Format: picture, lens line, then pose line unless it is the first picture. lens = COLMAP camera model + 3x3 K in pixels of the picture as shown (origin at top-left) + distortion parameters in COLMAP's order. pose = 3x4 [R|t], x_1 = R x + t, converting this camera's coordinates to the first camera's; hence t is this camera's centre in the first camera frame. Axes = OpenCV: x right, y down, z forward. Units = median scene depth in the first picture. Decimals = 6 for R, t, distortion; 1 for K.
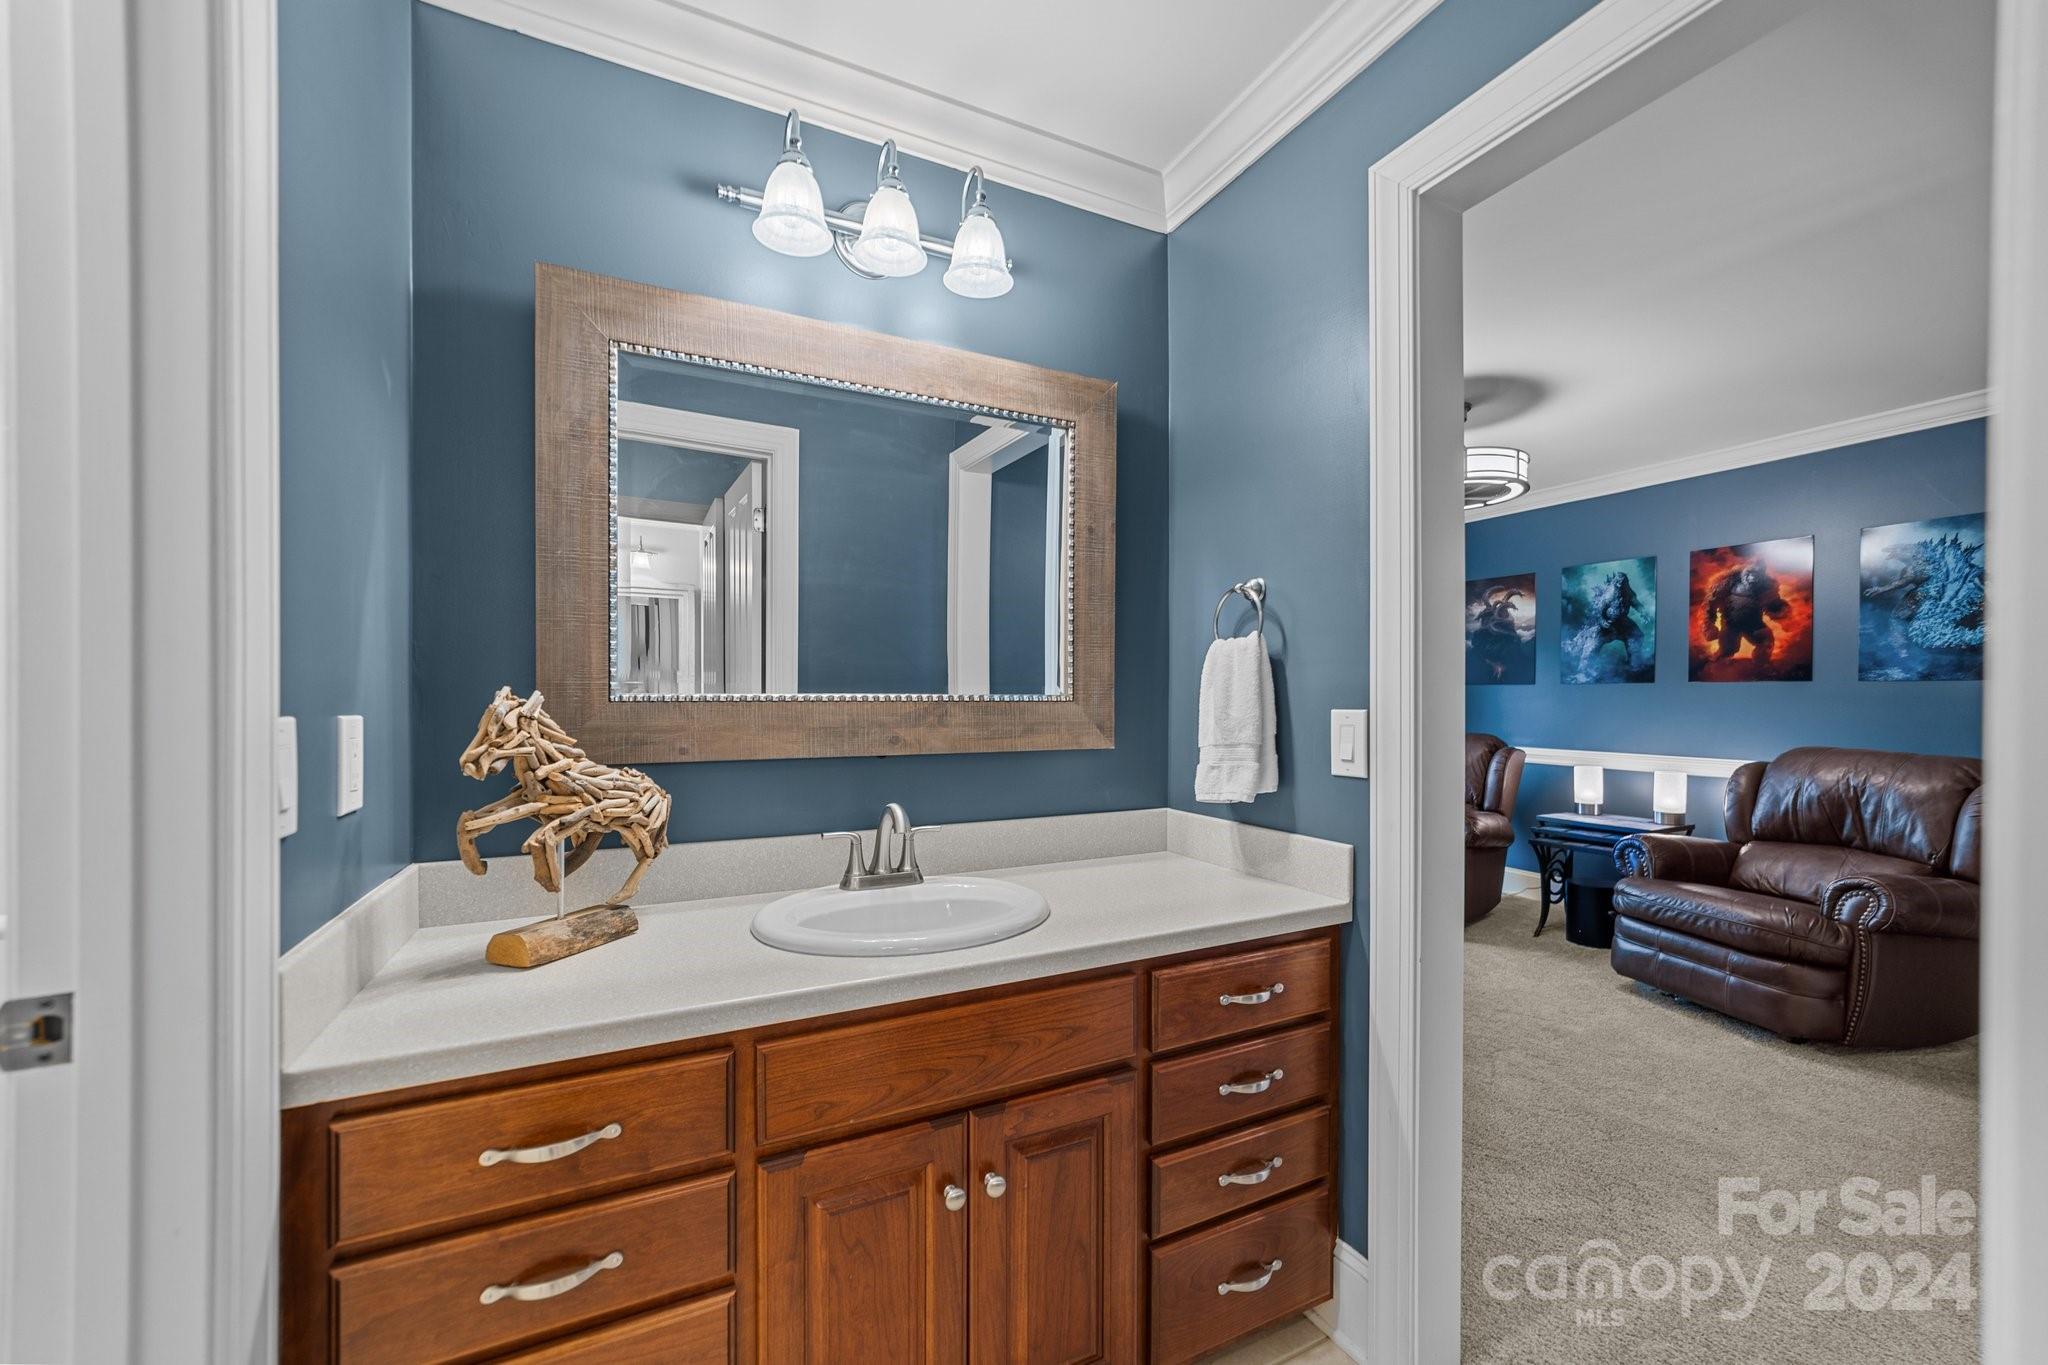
lens RADIAL K [[789.3, 0, 1043.1], [0, 789.3, 697.6], [0, 0, 1]] dist [-0.012845, 0.005077]
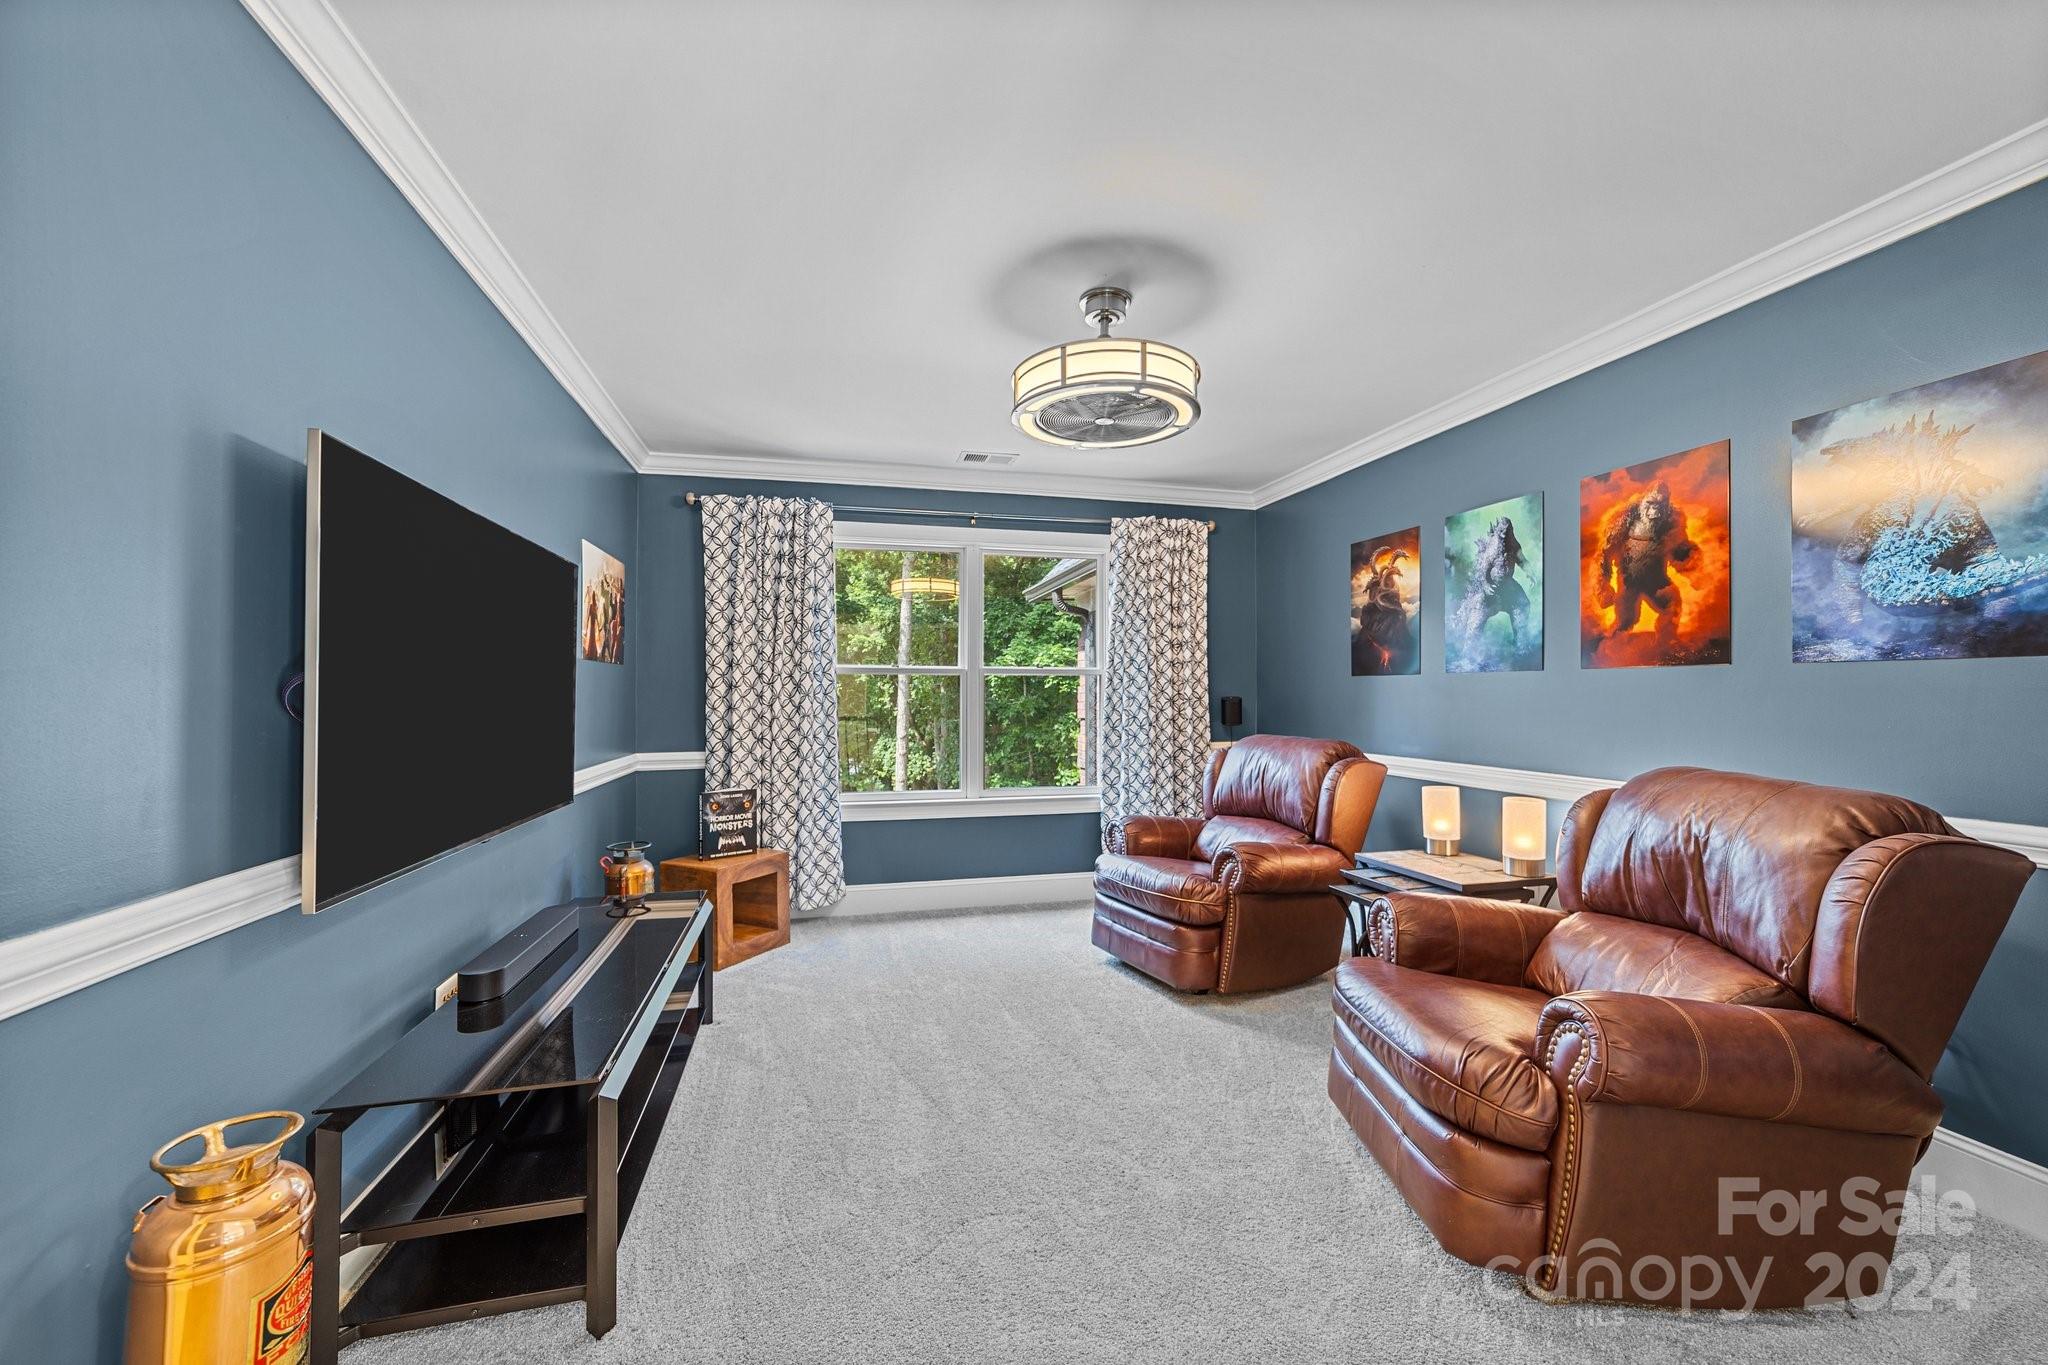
lens RADIAL K [[789.3, 0, 1018.6], [0, 789.3, 684.5], [0, 0, 1]] dist [-0.012845, 0.005077]
pose [[0.977114, -0.005496, -0.212647, 0.512016], [0.002578, 0.999899, -0.014000, 0.002890], [0.212703, 0.013132, 0.977029, 0.228994]]
